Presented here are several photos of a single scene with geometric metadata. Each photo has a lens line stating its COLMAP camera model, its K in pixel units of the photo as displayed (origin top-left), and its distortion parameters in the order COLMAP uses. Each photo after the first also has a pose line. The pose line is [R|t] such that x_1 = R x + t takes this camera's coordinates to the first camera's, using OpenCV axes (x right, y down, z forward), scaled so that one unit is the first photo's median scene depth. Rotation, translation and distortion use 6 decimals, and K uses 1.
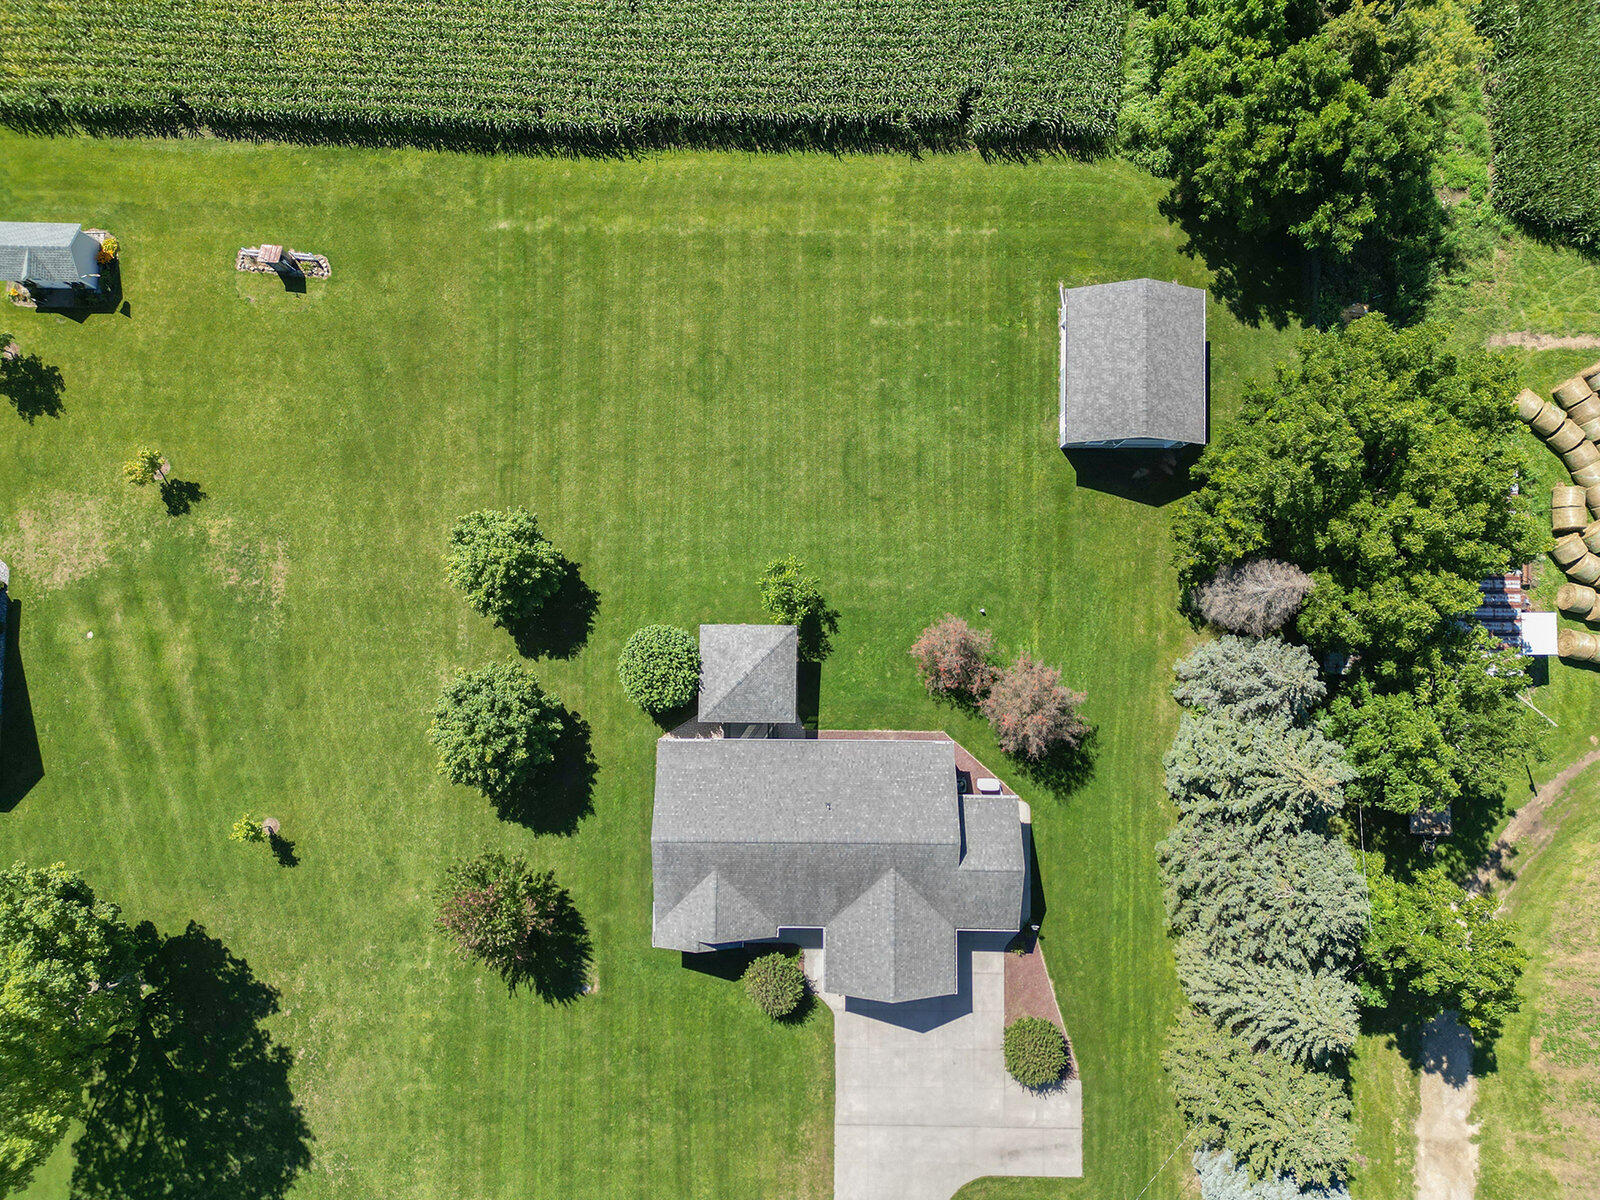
lens RADIAL K [[1114.0, 0, 800.0], [0, 1114.0, 600.0], [0, 0, 1]] dist [0.057672, -0.044041]
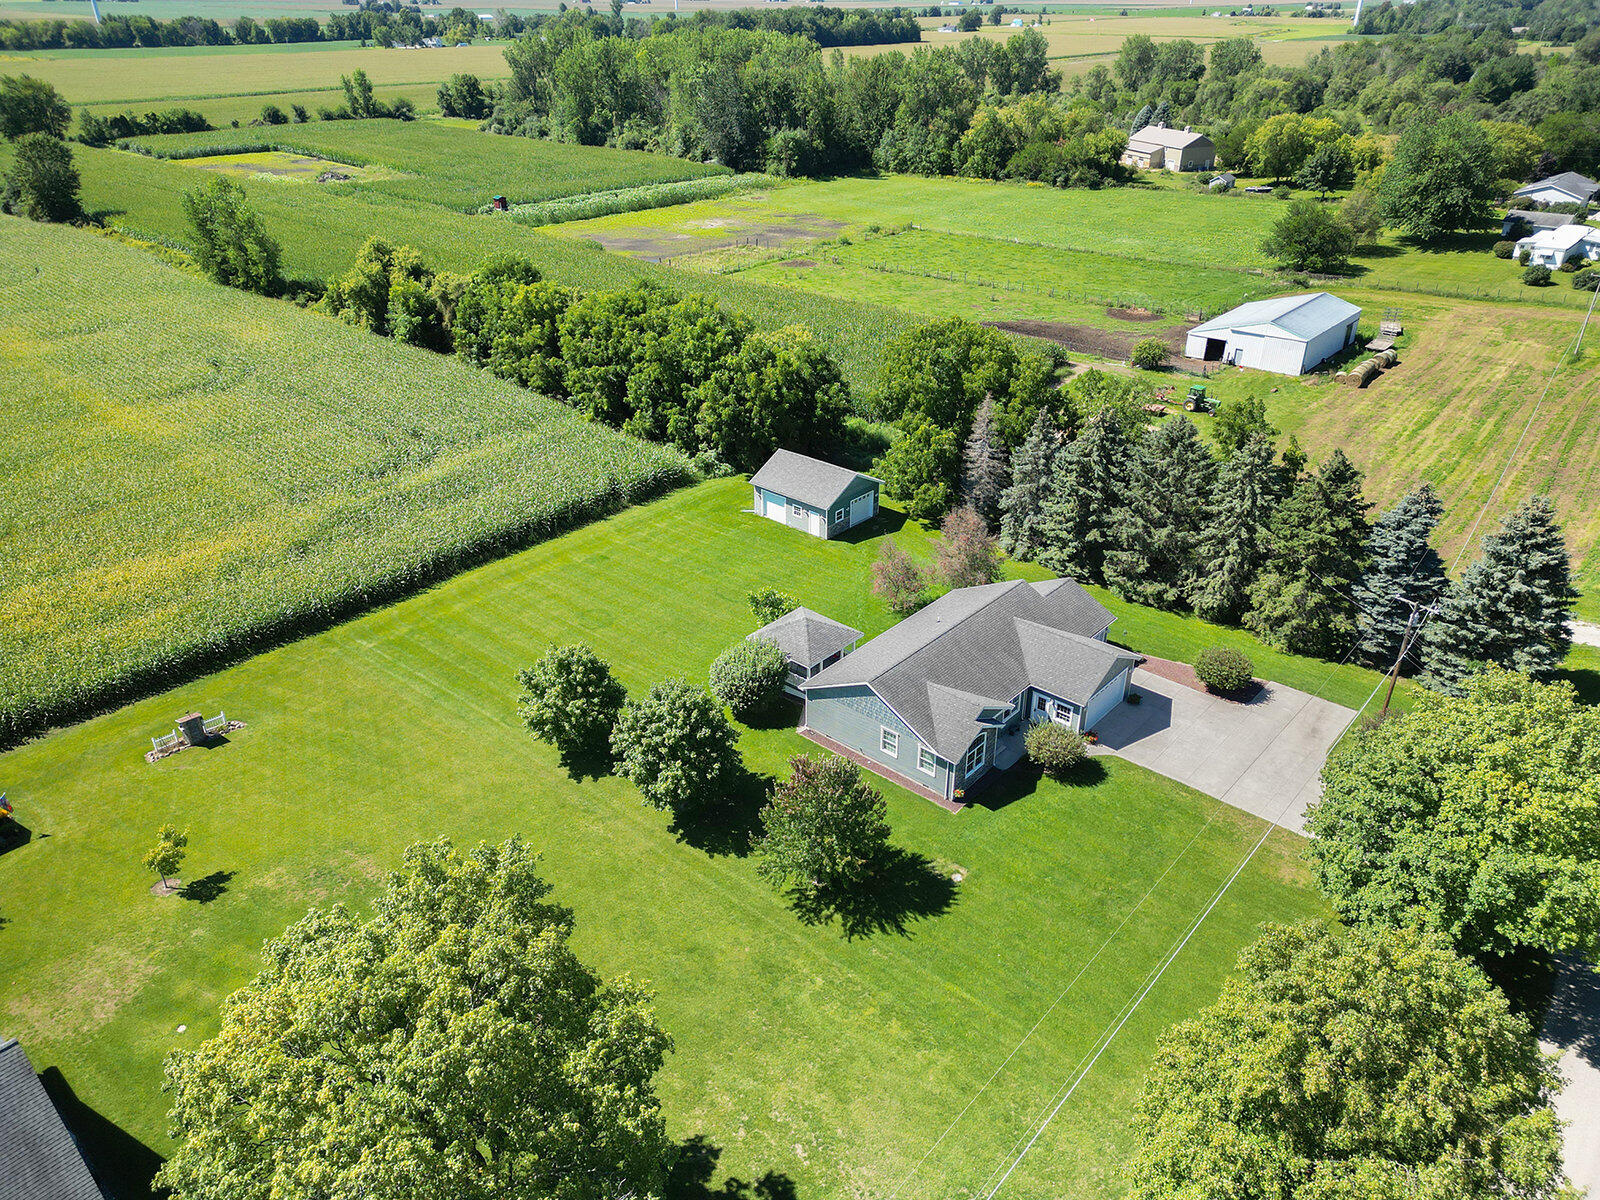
lens RADIAL K [[1114.0, 0, 800.0], [0, 1114.0, 600.0], [0, 0, 1]] dist [0.057672, -0.044041]
pose [[0.653222, -0.363355, 0.664284, -0.750792], [0.756110, 0.359367, -0.546949, 0.638855], [-0.039985, 0.859551, 0.509483, 0.364586]]
